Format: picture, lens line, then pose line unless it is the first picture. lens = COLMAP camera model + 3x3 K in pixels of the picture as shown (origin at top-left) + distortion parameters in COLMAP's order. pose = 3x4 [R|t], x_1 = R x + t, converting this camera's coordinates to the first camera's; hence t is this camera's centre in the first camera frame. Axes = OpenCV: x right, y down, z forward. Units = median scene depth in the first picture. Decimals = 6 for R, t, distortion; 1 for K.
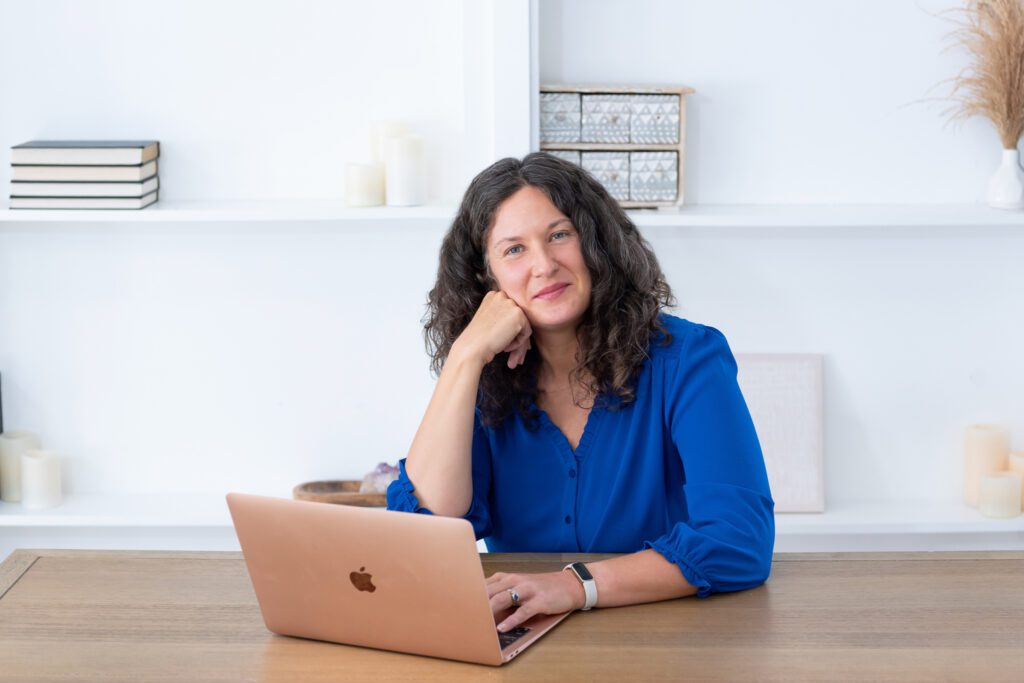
lens RADIAL K [[2053.7, 0, 483.2], [0, 2053.7, 340.0], [0, 0, 1]] dist [-0.003880, 0.000000]
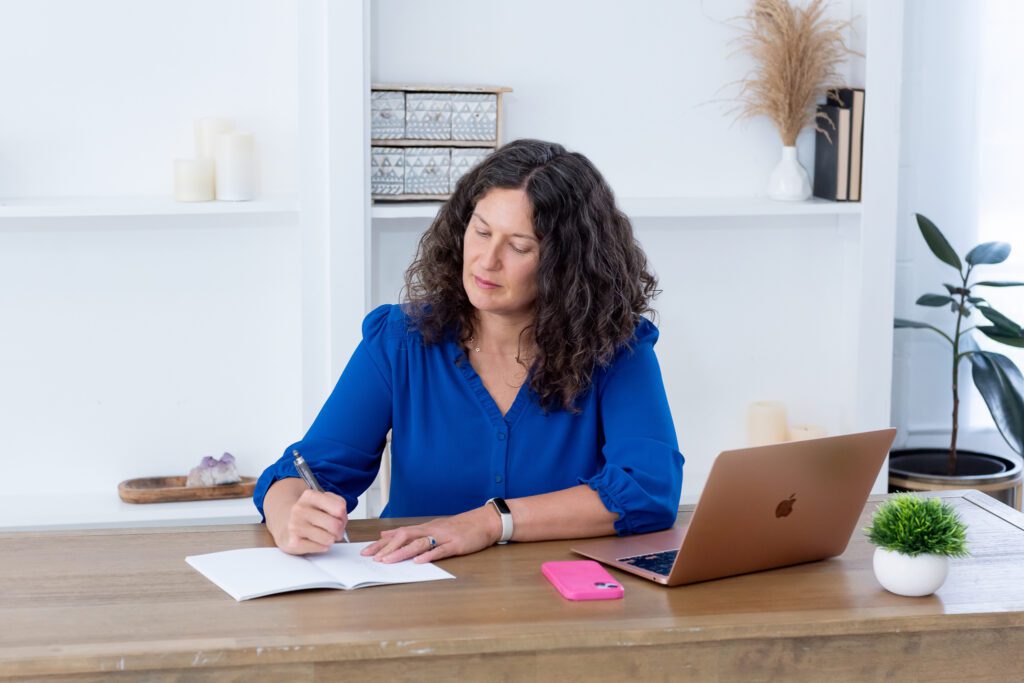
lens RADIAL K [[2162.6, 0, 520.3], [0, 2162.6, 331.4], [0, 0, 1]] dist [0.044442, 0.000000]
pose [[0.965316, -0.020396, 0.260287, -0.183690], [0.027081, 0.999388, -0.022120, 0.027073], [-0.259677, 0.028401, 0.965278, -0.070161]]
